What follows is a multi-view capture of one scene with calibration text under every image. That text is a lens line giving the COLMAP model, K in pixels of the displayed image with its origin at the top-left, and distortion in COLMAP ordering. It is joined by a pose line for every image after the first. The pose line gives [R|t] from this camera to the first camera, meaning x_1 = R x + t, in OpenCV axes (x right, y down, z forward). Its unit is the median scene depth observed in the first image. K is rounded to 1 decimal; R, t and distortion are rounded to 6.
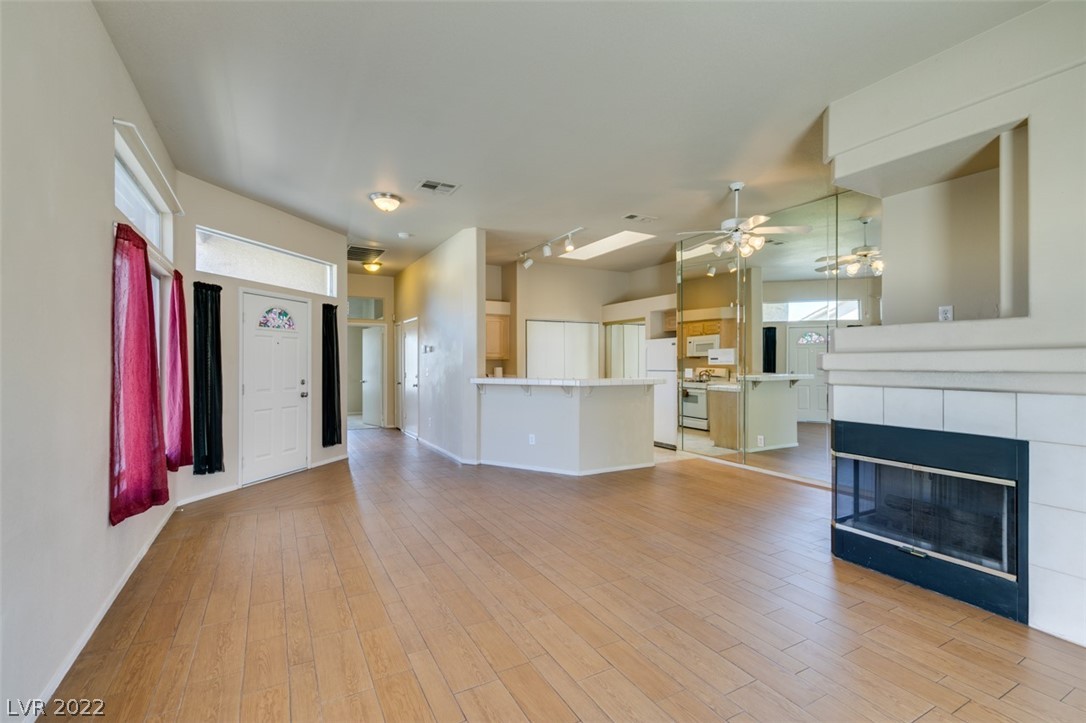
lens RADIAL K [[488.1, 0, 539.2], [0, 488.1, 359.1], [0, 0, 1]] dist [0.002684, -0.000087]
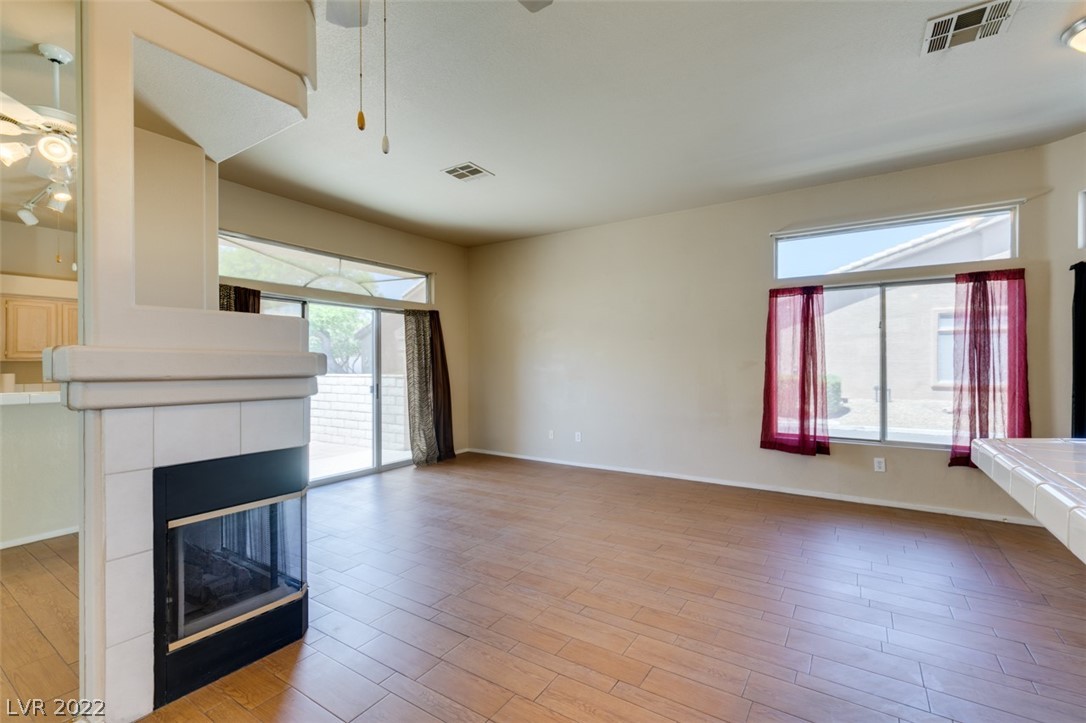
lens RADIAL K [[483.0, 0, 541.3], [0, 483.0, 364.4], [0, 0, 1]] dist [0.004030, -0.001093]
pose [[-0.884669, 0.002784, -0.466212, 0.303826], [0.005286, 0.999978, -0.004060, 0.004305], [0.466190, -0.006056, -0.884664, 0.871916]]
